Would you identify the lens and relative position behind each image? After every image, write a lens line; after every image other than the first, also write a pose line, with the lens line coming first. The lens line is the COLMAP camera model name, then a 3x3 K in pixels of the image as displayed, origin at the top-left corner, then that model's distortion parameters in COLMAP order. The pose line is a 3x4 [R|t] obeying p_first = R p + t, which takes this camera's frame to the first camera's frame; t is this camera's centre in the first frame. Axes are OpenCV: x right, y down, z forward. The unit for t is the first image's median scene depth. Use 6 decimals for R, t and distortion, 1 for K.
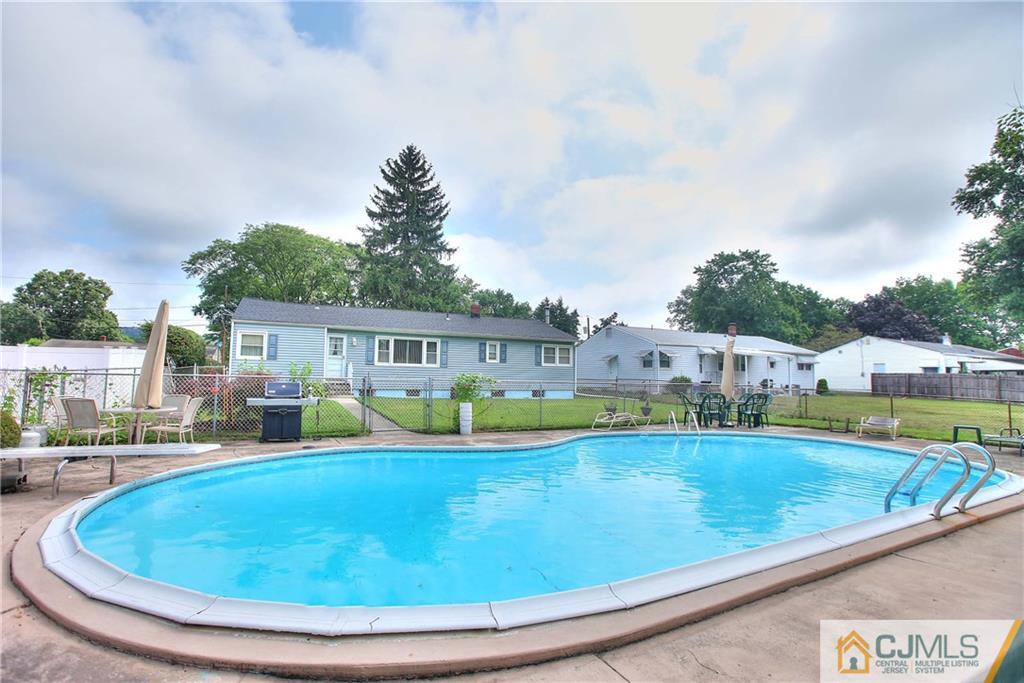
lens RADIAL K [[476.6, 0, 512.0], [0, 476.6, 341.5], [0, 0, 1]] dist [-0.032270, -0.000015]
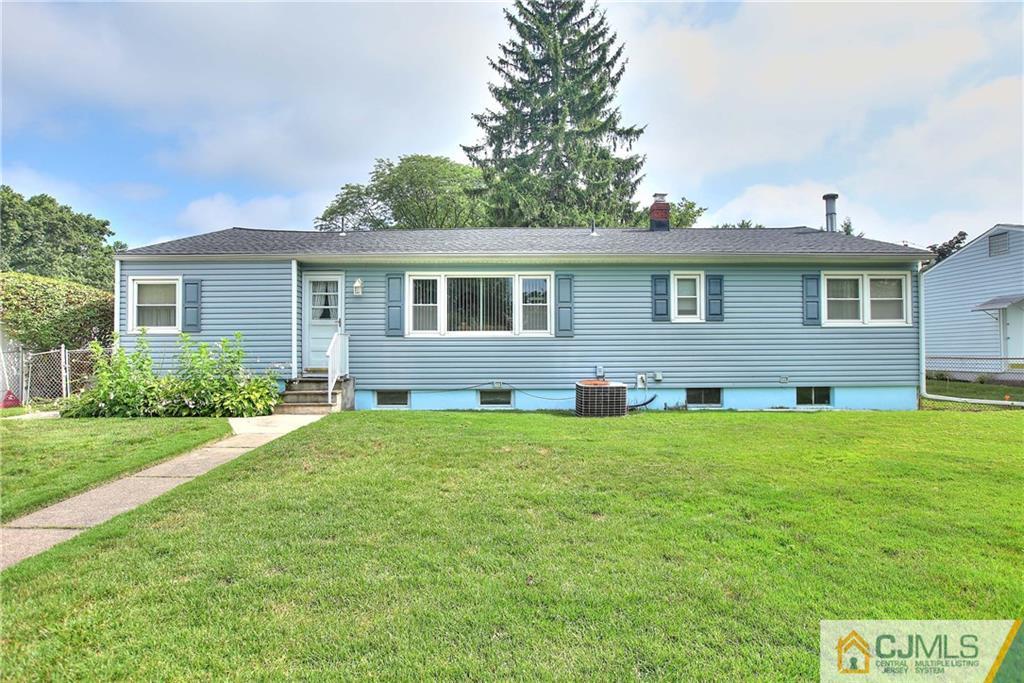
lens RADIAL K [[562.4, 0, 504.2], [0, 562.4, 338.0], [0, 0, 1]] dist [-0.025747, 0.001495]
pose [[0.900375, -0.029668, -0.434103, 0.026014], [0.052559, 0.997783, 0.040821, 0.028825], [0.431930, -0.059570, 0.899938, 0.476554]]
